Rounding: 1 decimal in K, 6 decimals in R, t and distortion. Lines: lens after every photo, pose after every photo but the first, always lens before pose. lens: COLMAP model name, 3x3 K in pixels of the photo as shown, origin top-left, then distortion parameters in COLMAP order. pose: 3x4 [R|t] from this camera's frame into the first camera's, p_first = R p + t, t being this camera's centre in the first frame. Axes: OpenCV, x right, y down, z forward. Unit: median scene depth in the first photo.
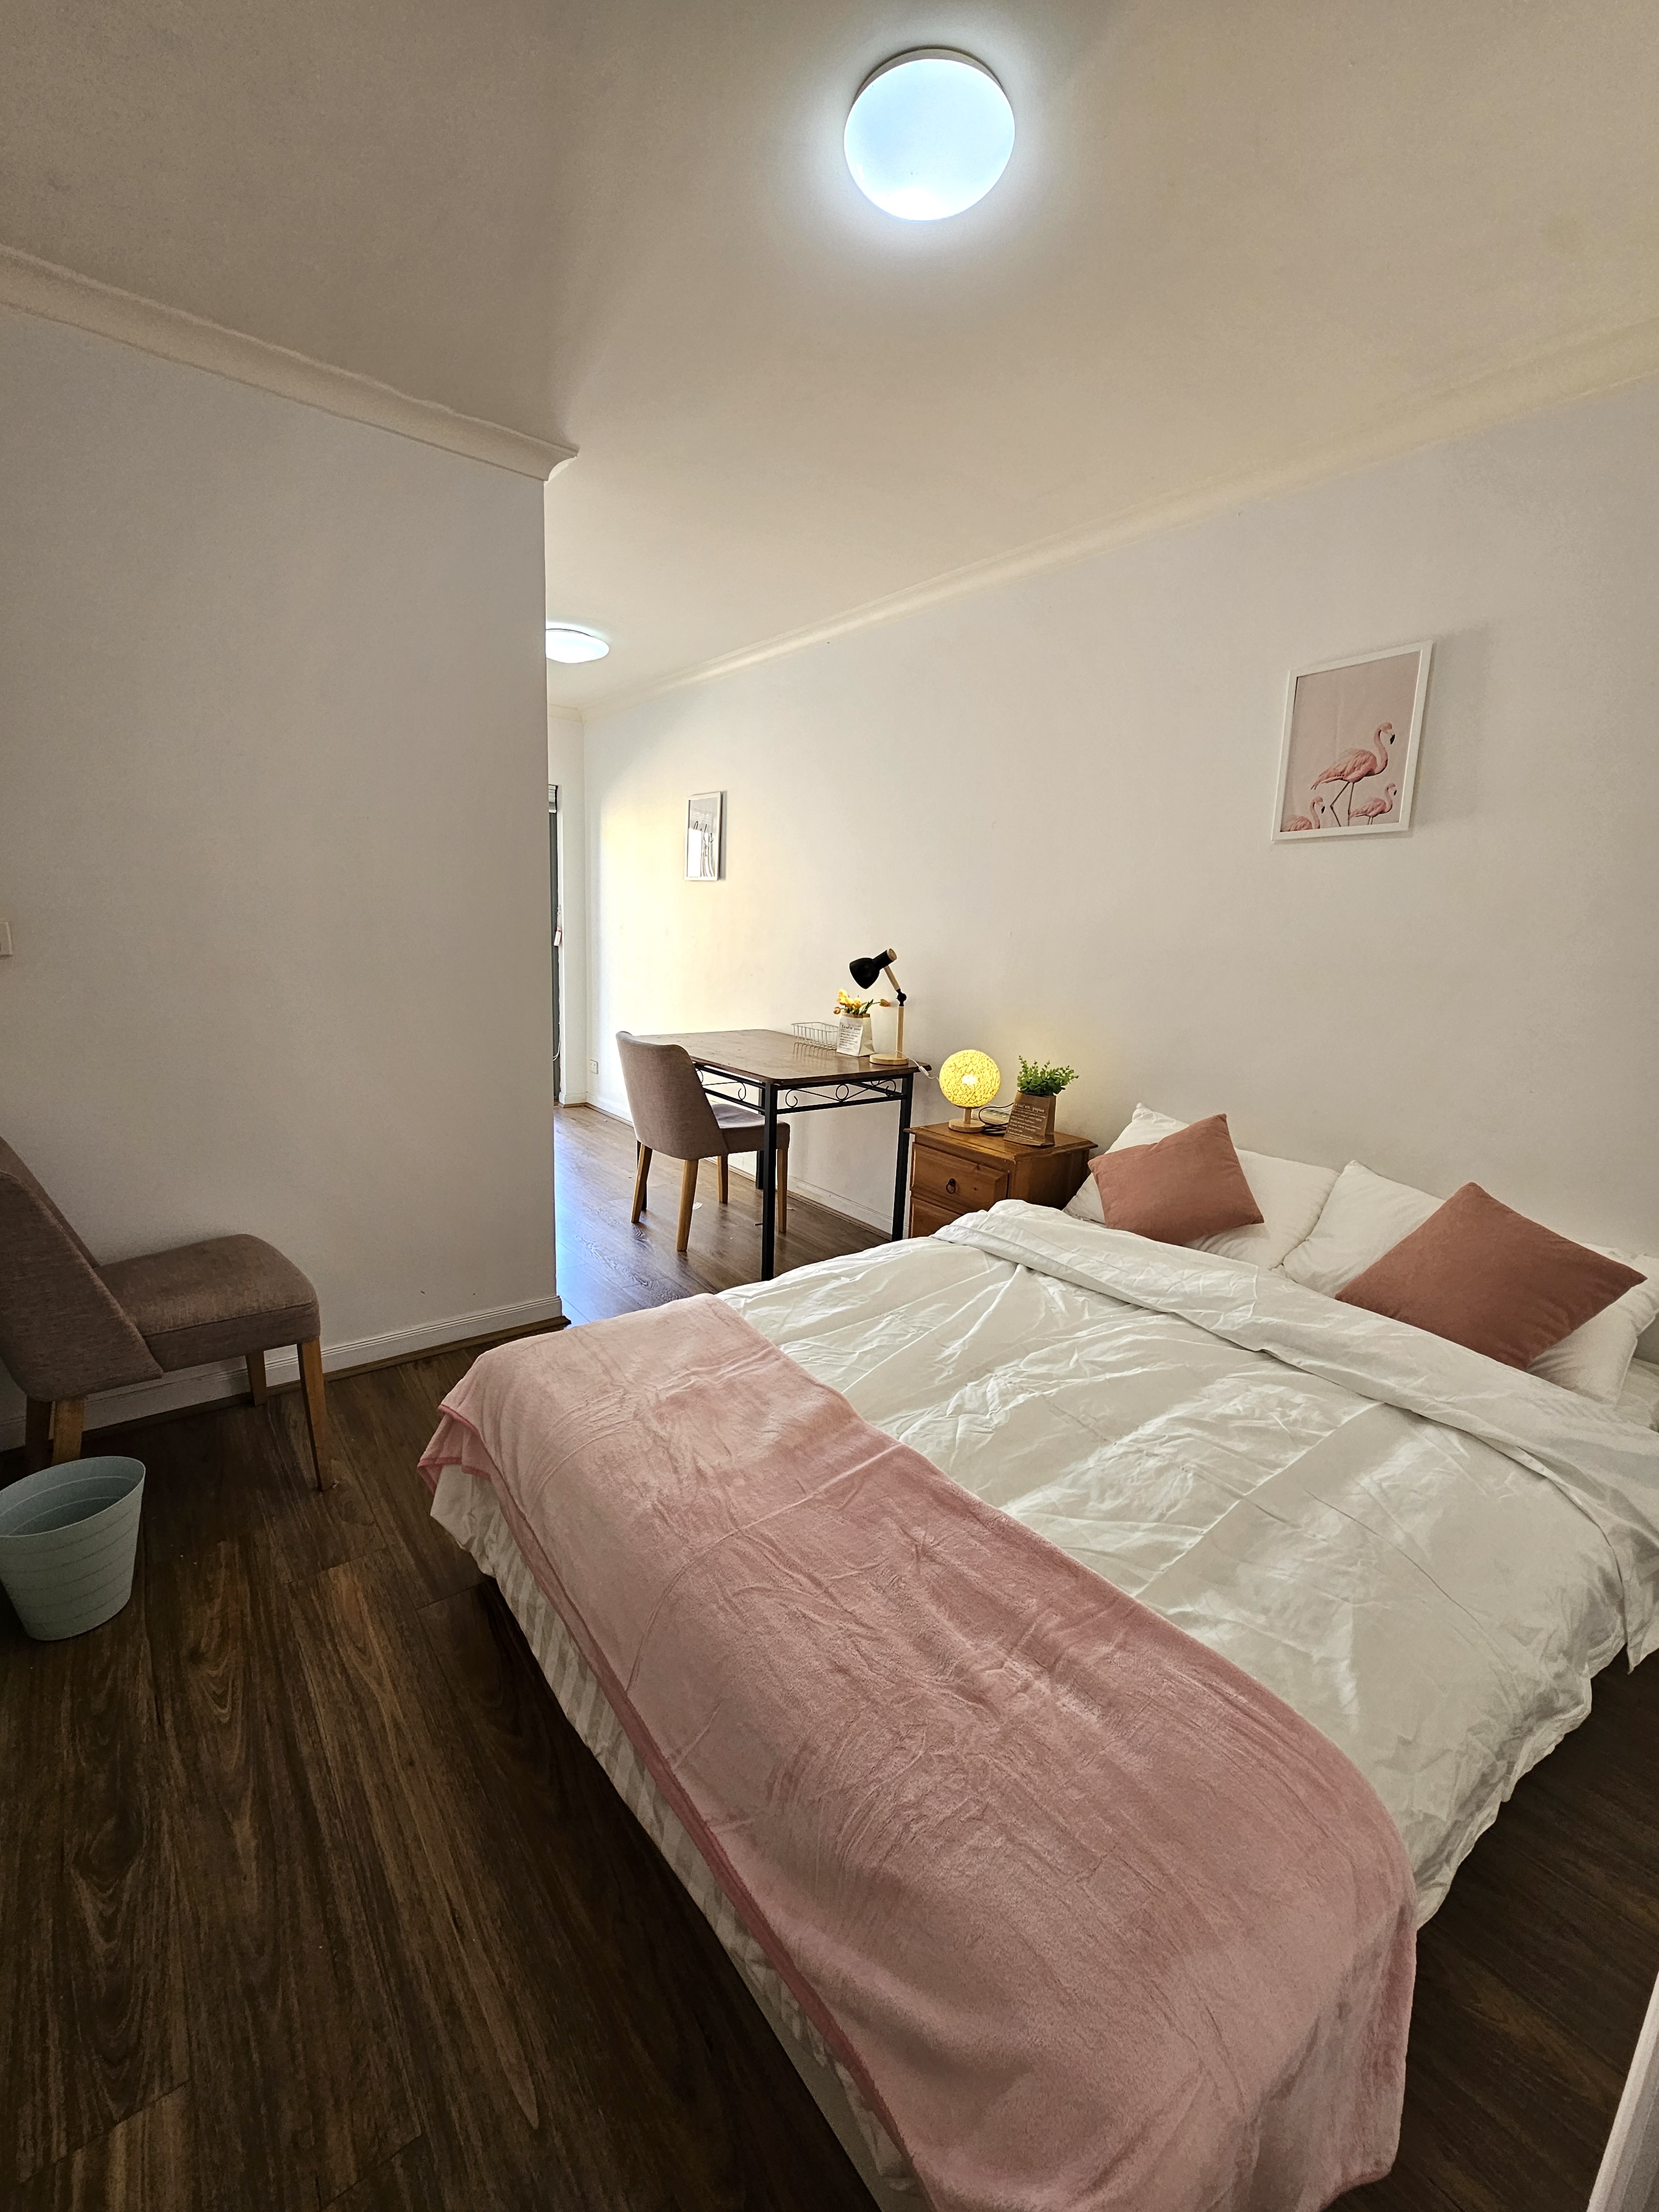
lens RADIAL K [[902.1, 0, 815.0], [0, 902.1, 1100.8], [0, 0, 1]] dist [0.000908, -0.000675]
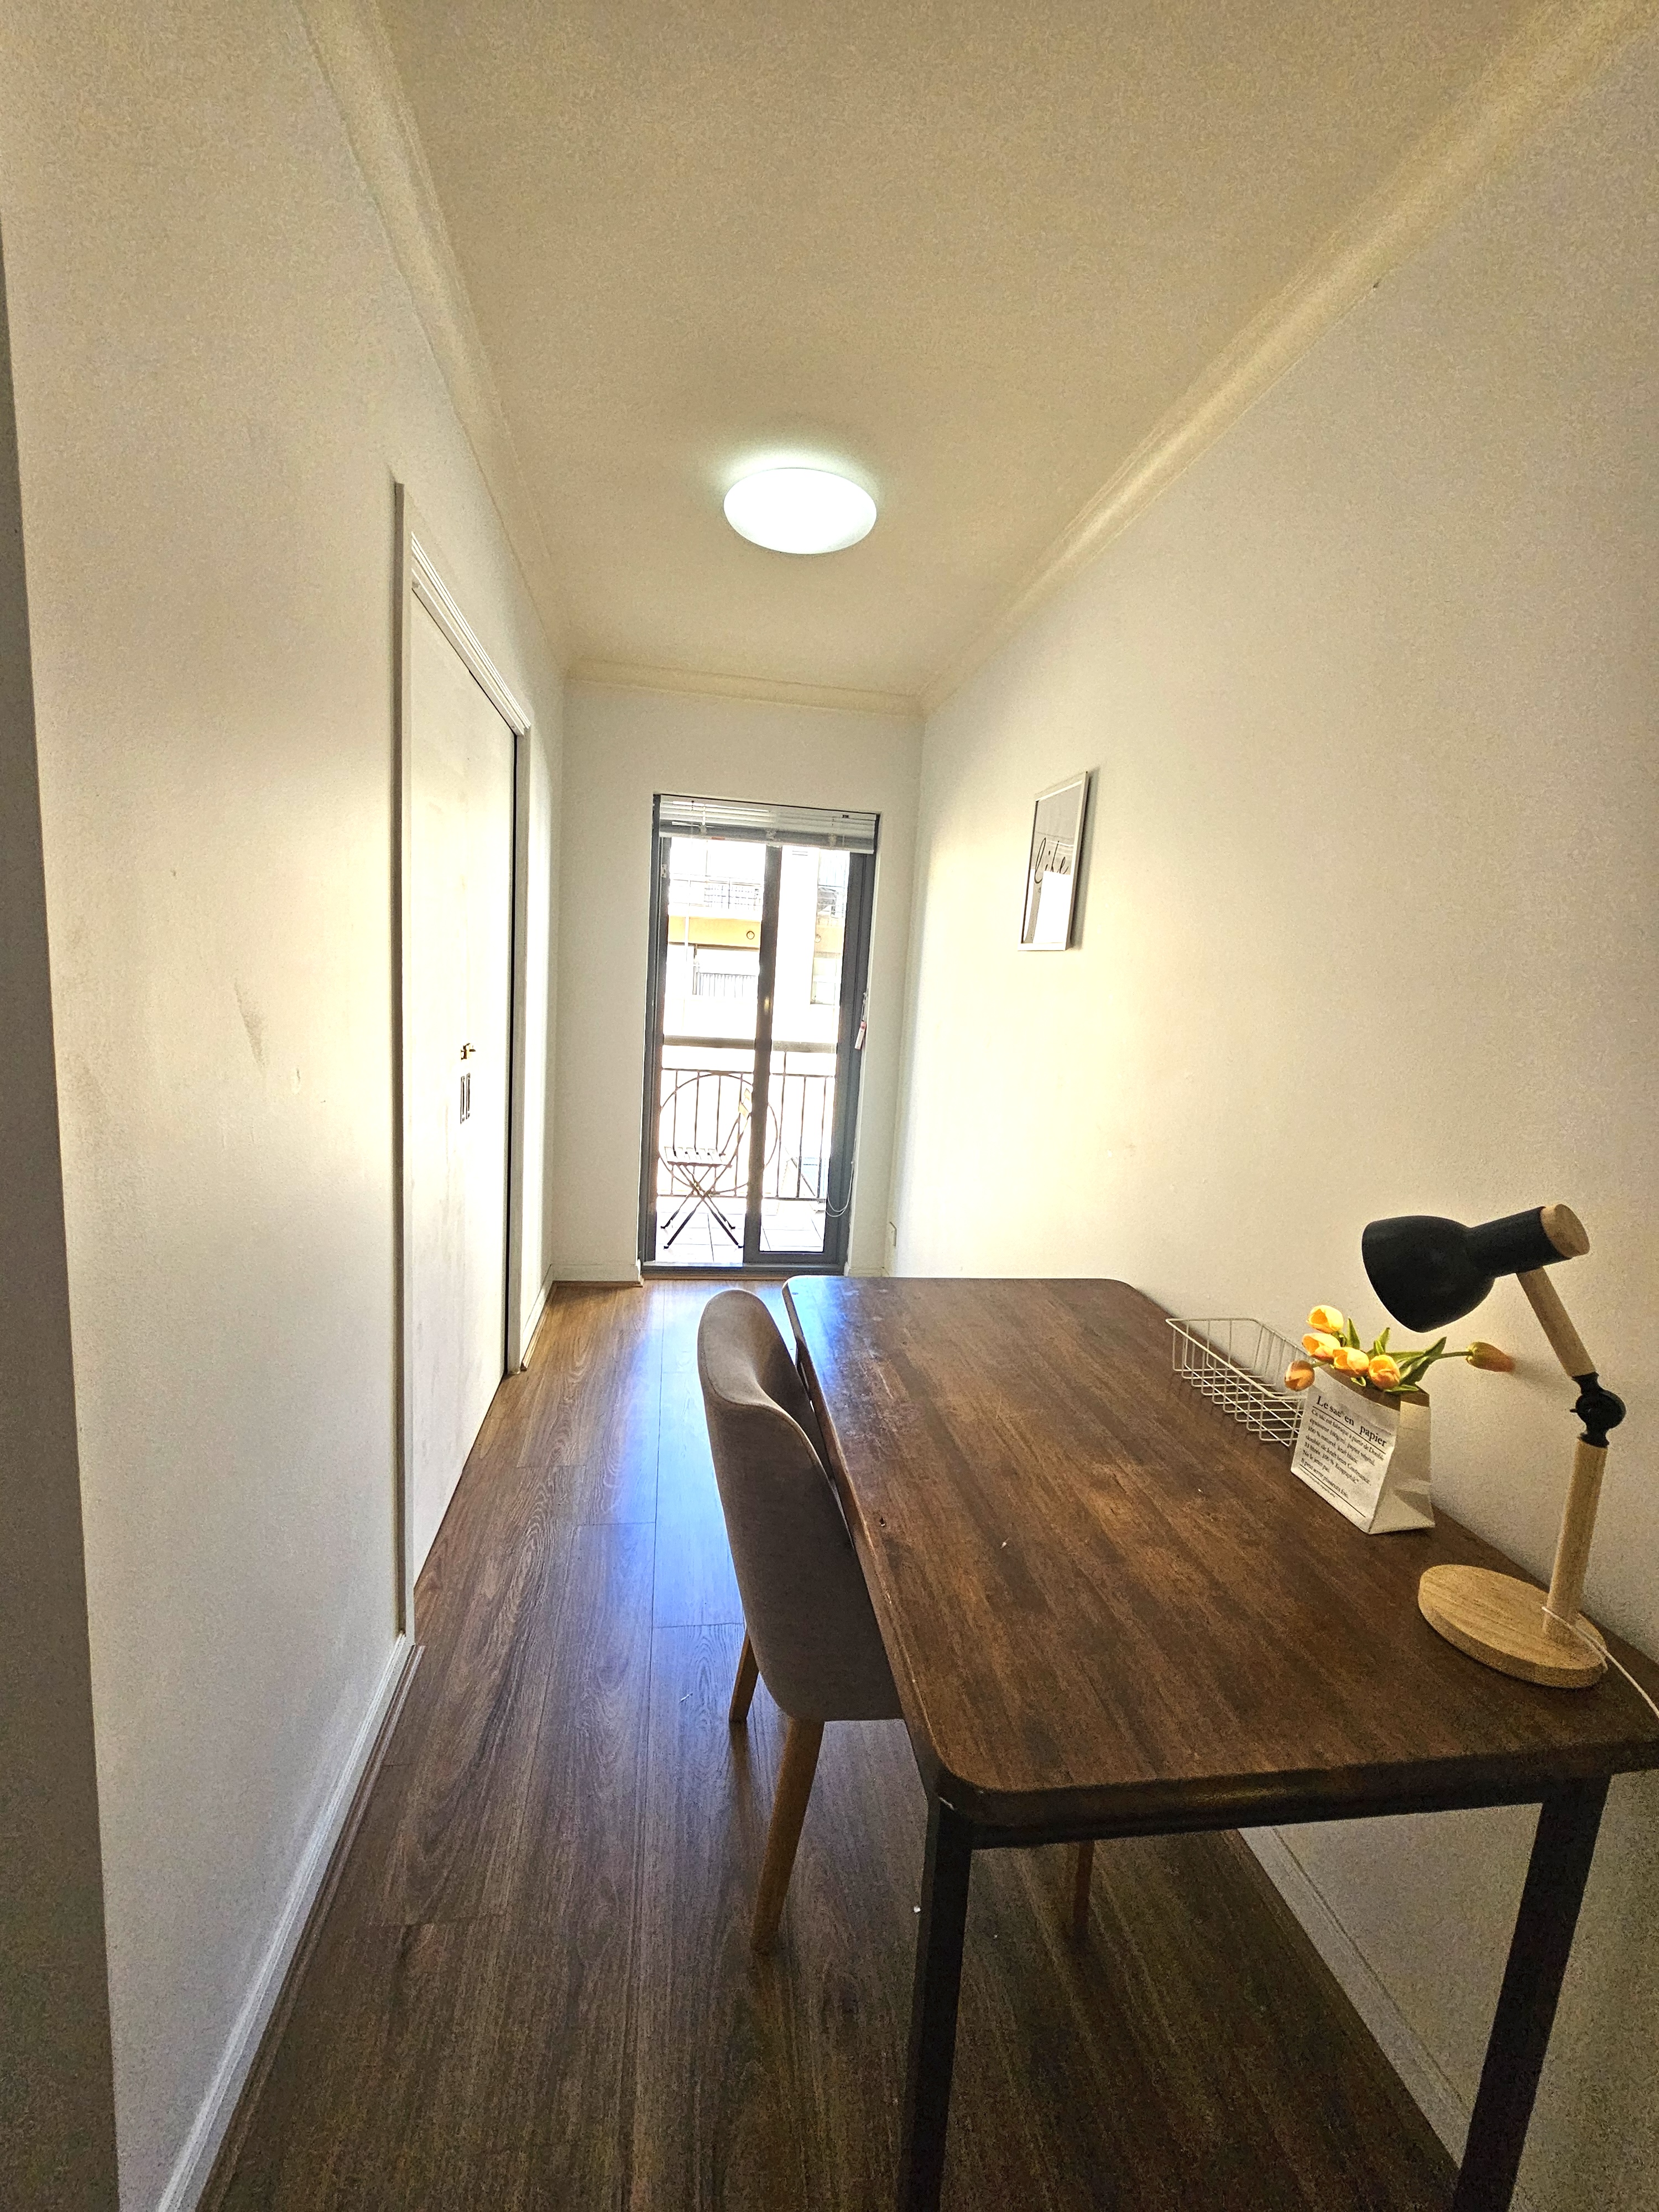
lens RADIAL K [[902.1, 0, 823.9], [0, 902.1, 1098.9], [0, 0, 1]] dist [0.000908, -0.000675]
pose [[0.878094, 0.081643, -0.471471, 0.028712], [-0.123166, 0.990699, -0.057834, -0.227503], [0.462365, 0.108853, 0.879983, 0.981782]]
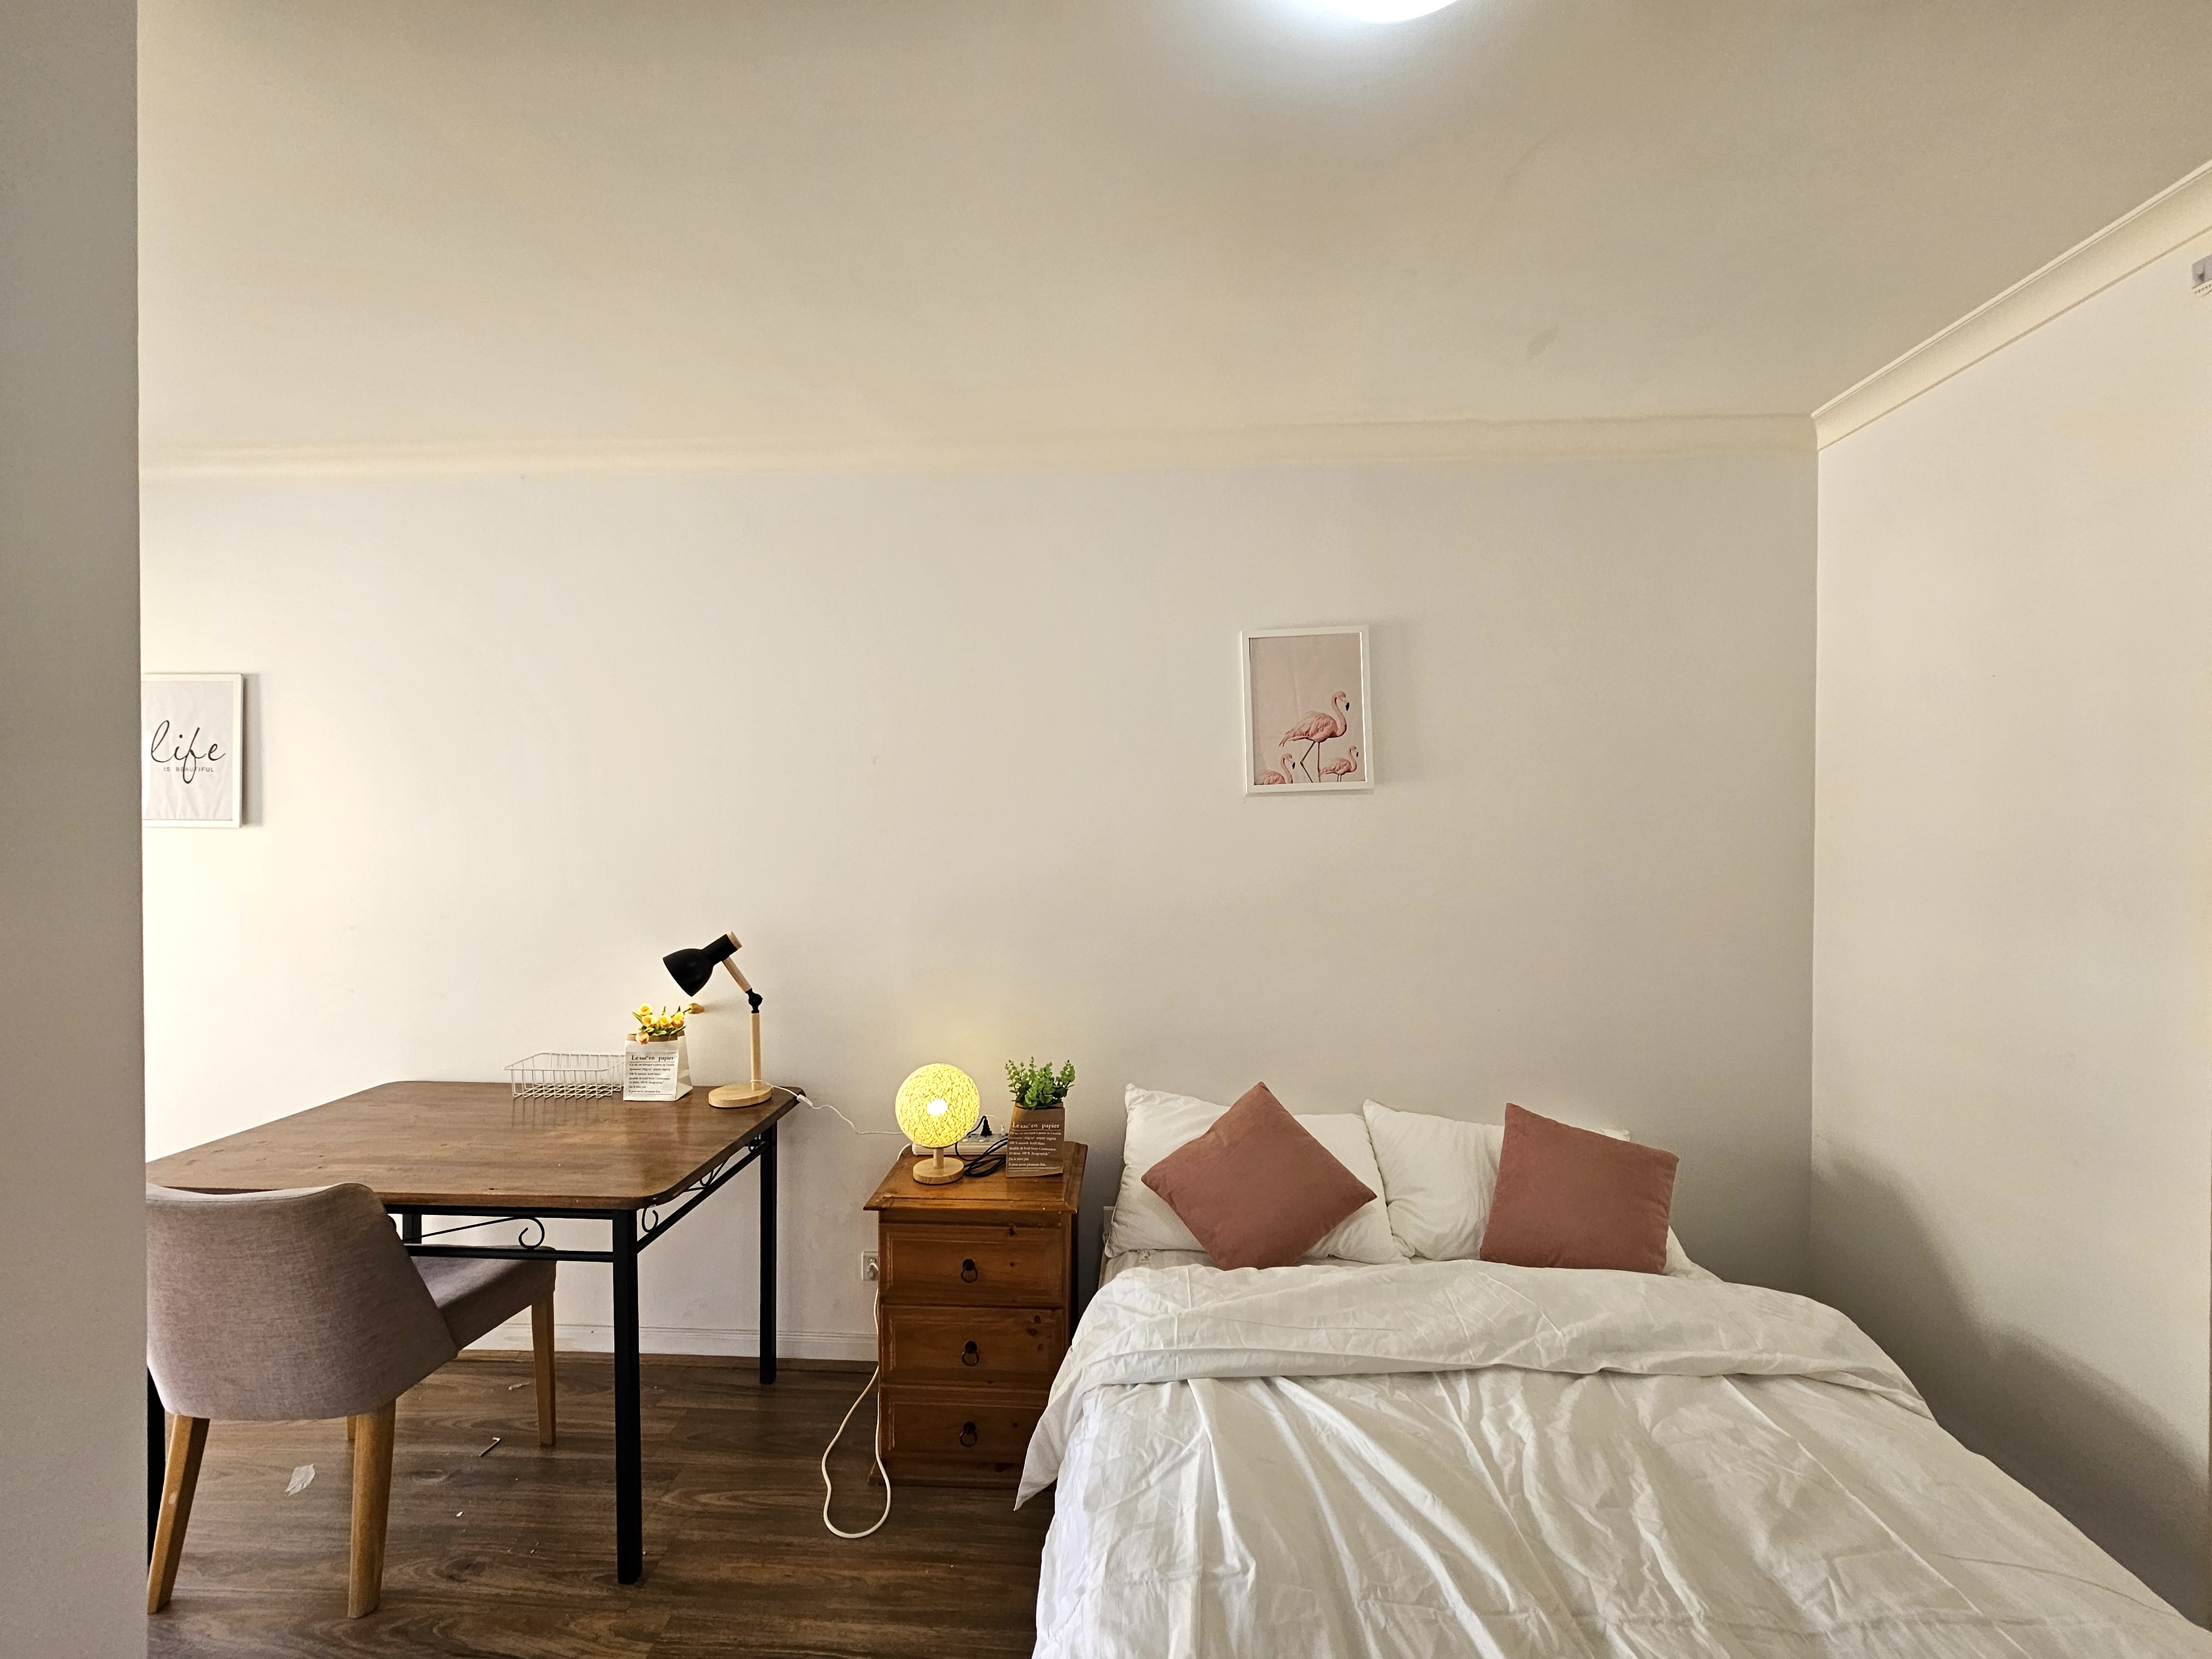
lens RADIAL K [[902.1, 0, 1095.9], [0, 902.1, 843.2], [0, 0, 1]] dist [0.000908, -0.000675]
pose [[0.652733, -0.048962, 0.756004, -0.353130], [0.177720, 0.979959, -0.089977, -0.178408], [-0.736447, 0.193088, 0.648354, 0.502319]]
